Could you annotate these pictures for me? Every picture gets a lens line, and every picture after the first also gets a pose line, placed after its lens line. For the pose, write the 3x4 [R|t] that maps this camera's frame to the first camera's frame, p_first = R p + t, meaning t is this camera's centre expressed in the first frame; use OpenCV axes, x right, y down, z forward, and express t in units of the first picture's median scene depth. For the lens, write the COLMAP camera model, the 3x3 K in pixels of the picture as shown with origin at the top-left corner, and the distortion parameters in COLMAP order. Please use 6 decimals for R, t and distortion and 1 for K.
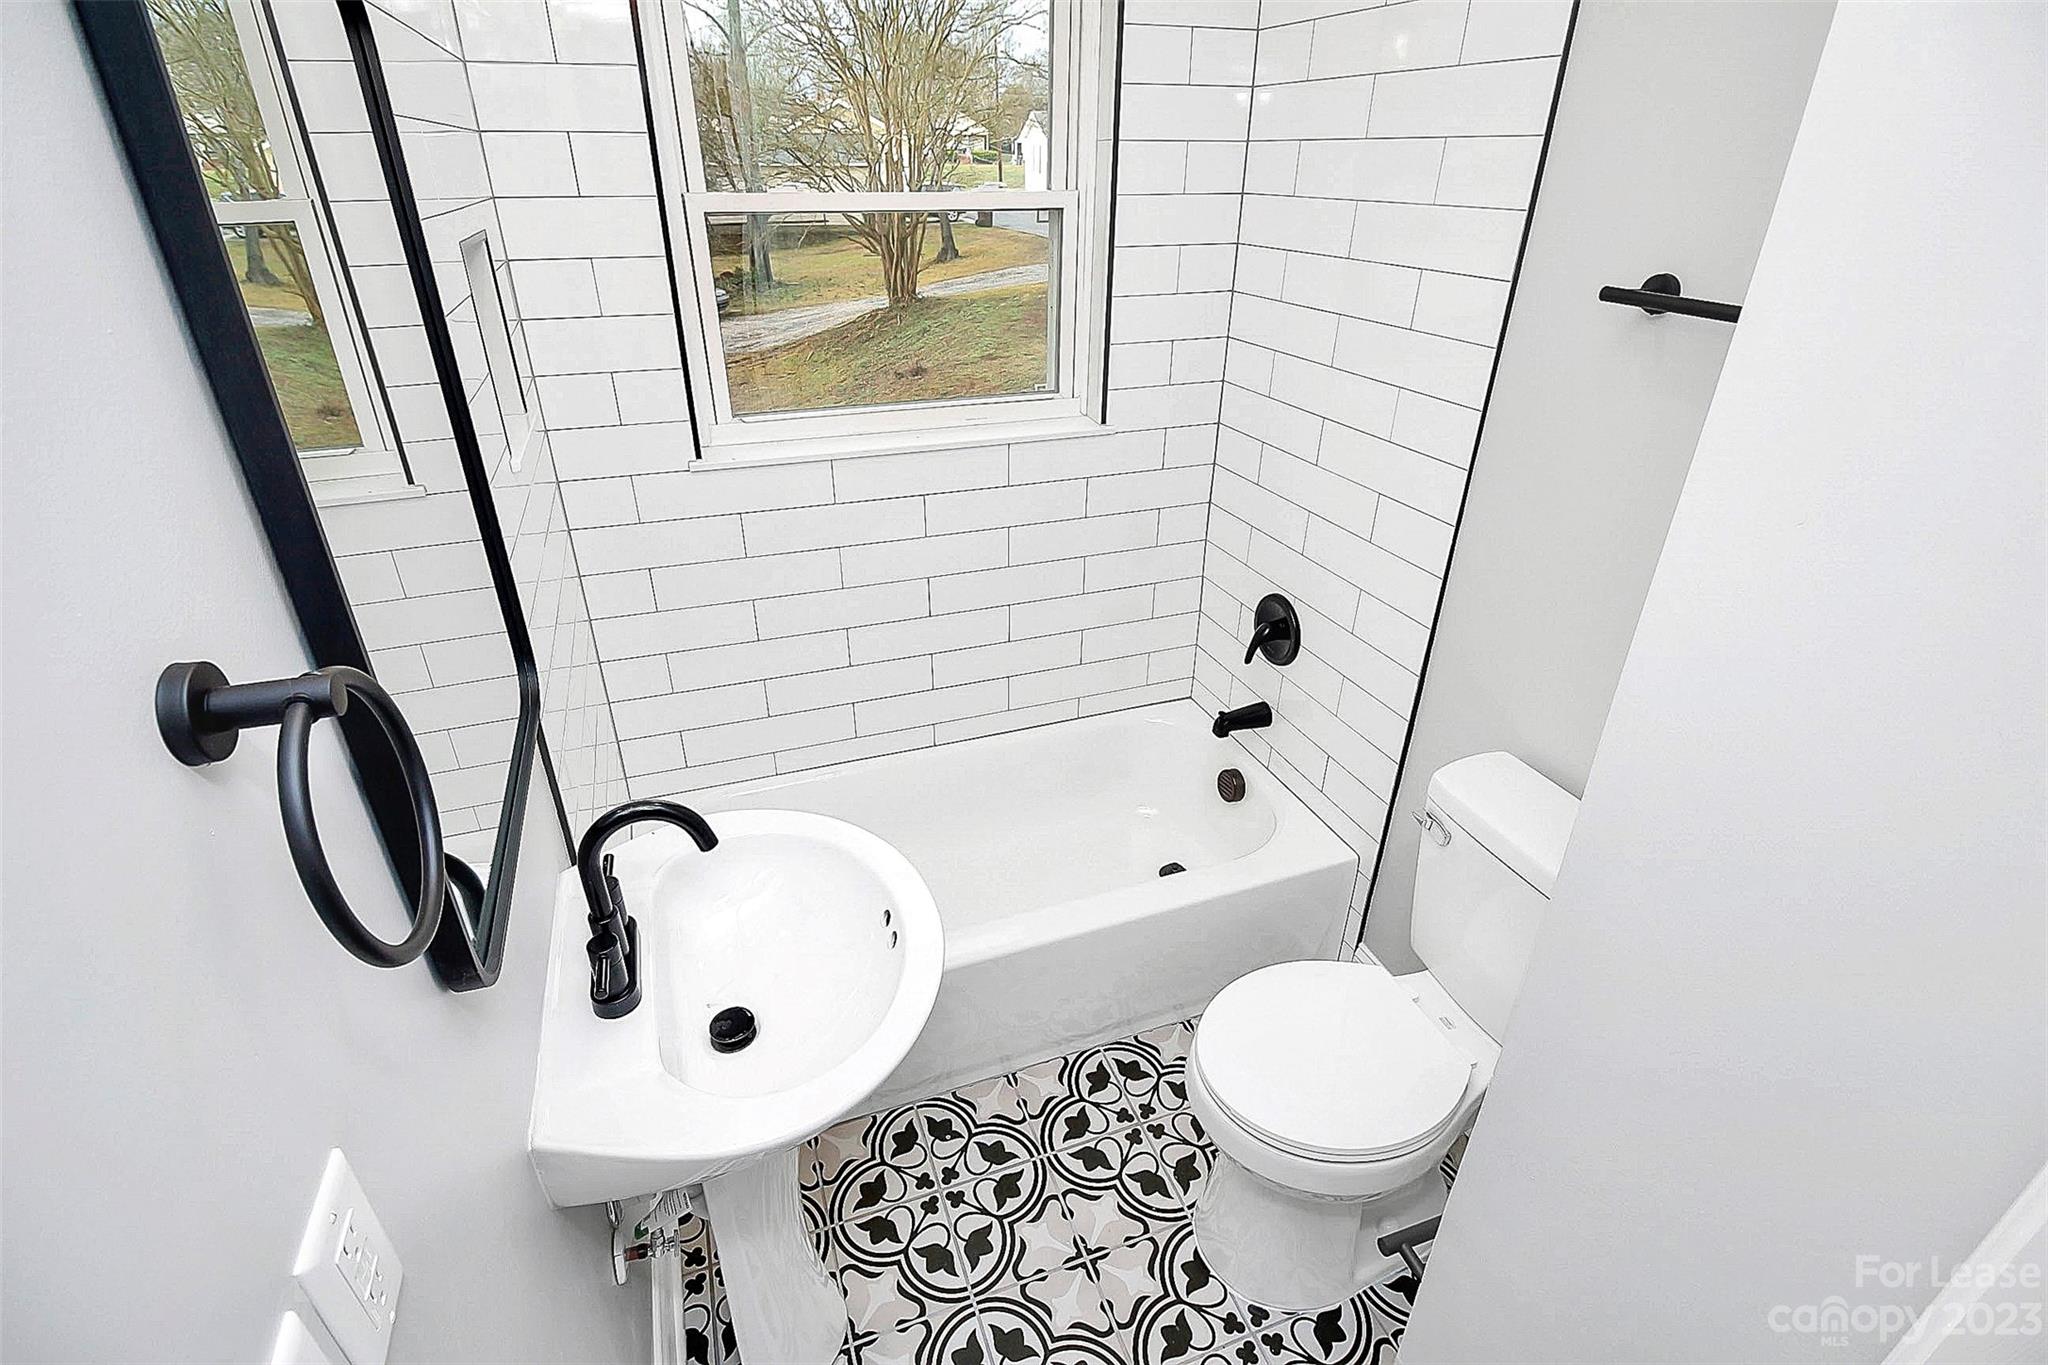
lens RADIAL K [[958.5, 0, 1008.4], [0, 958.5, 664.3], [0, 0, 1]] dist [-0.004236, -0.006580]
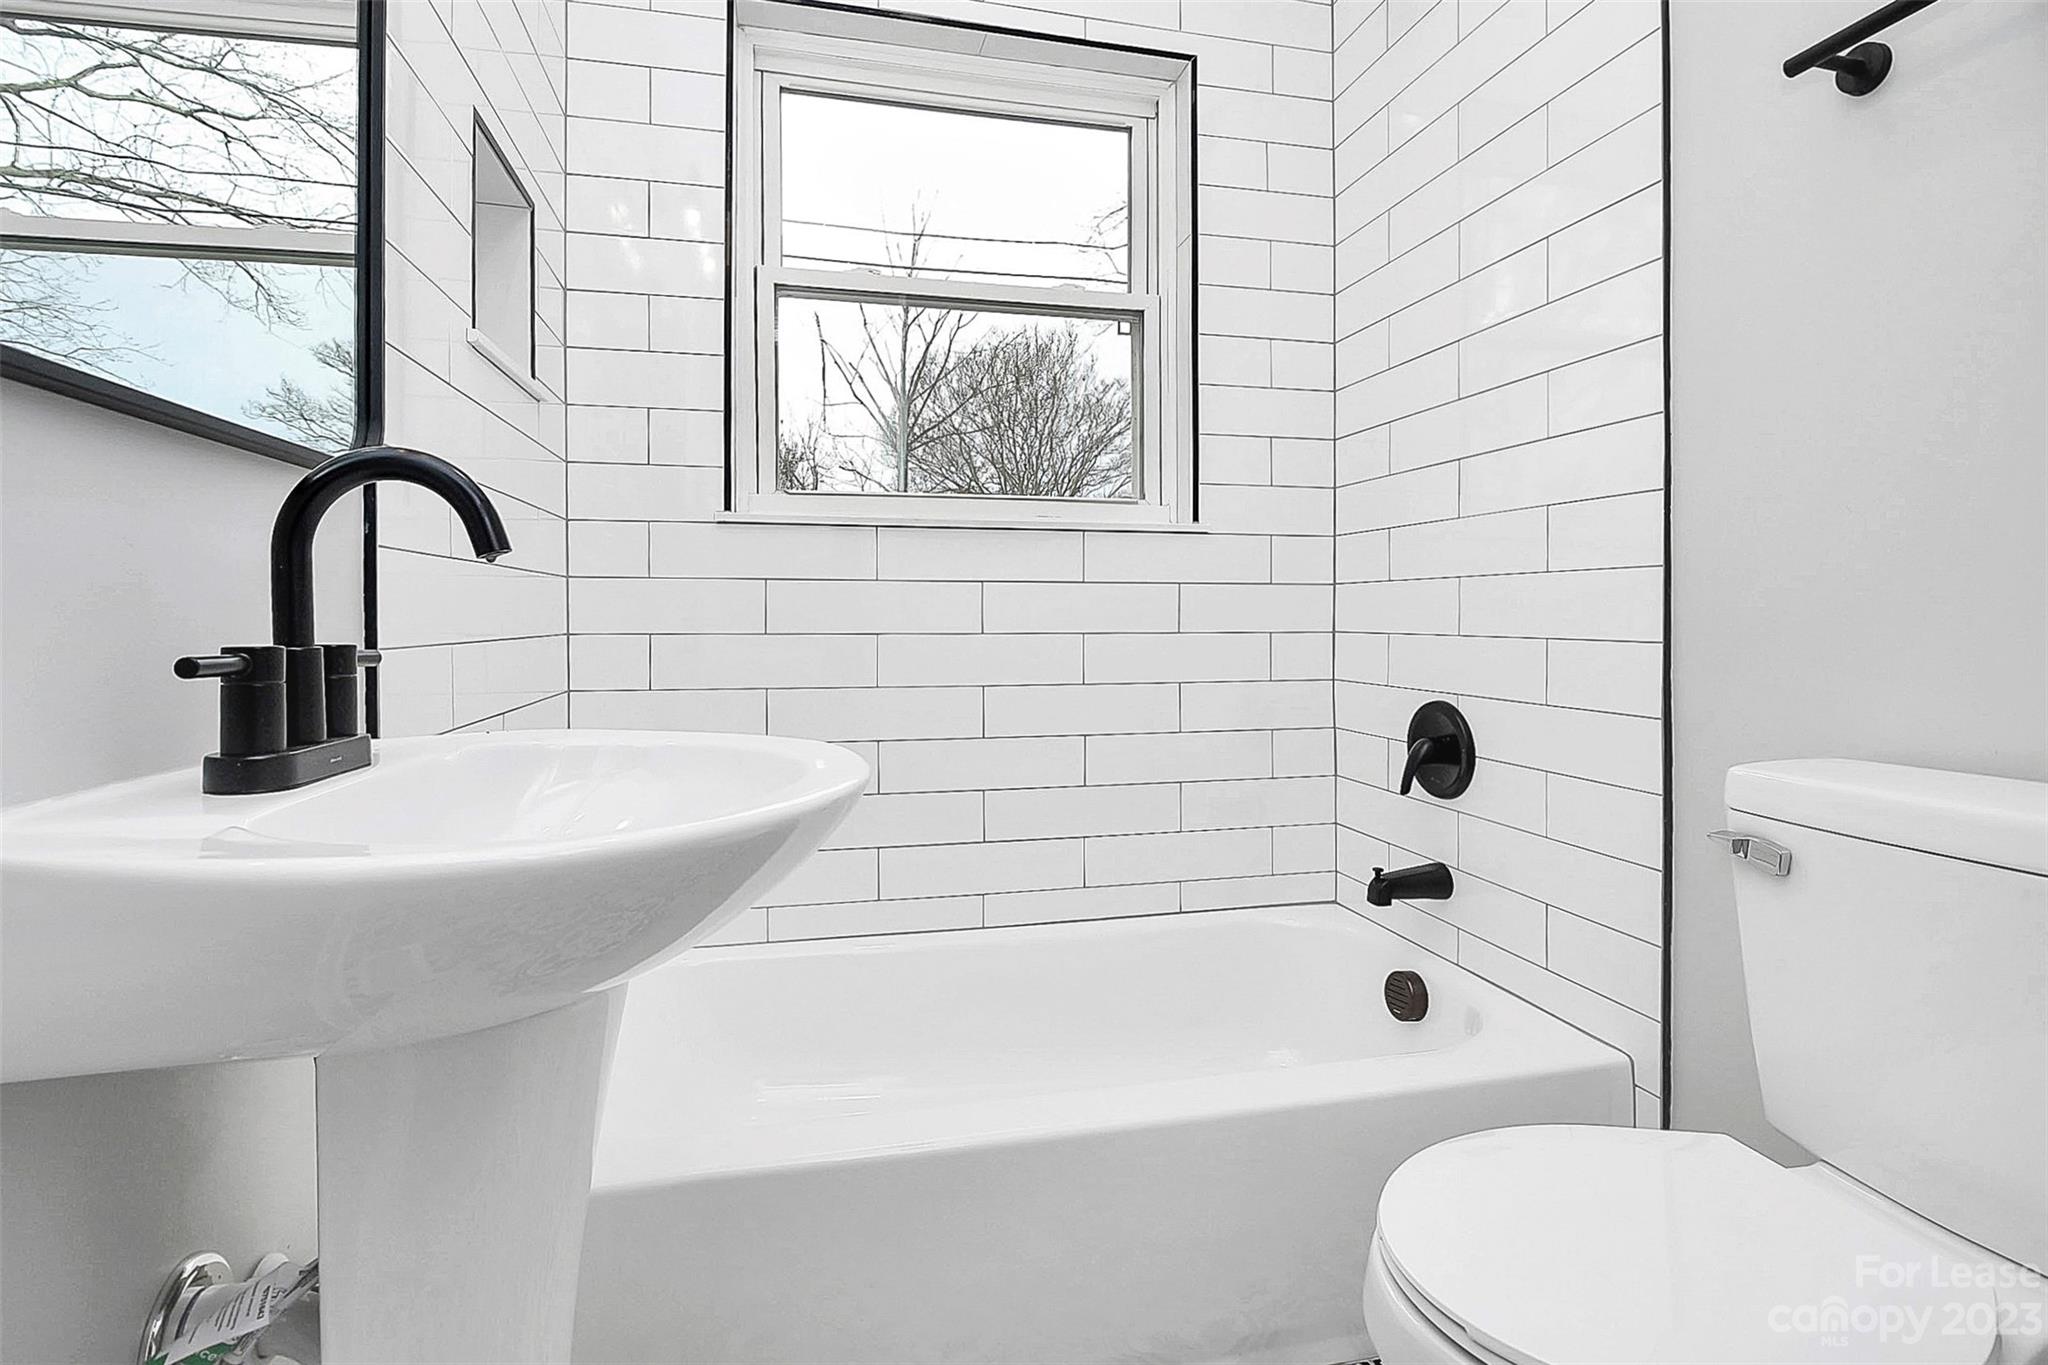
lens RADIAL K [[963.1, 0, 1024.0], [0, 963.1, 682.5], [0, 0, 1]] dist [-0.003831, -0.000878]
pose [[0.991730, -0.001076, -0.128335, 0.056536], [-0.059689, 0.881369, -0.468643, 0.291760], [0.113615, 0.472427, 0.874016, 0.288942]]
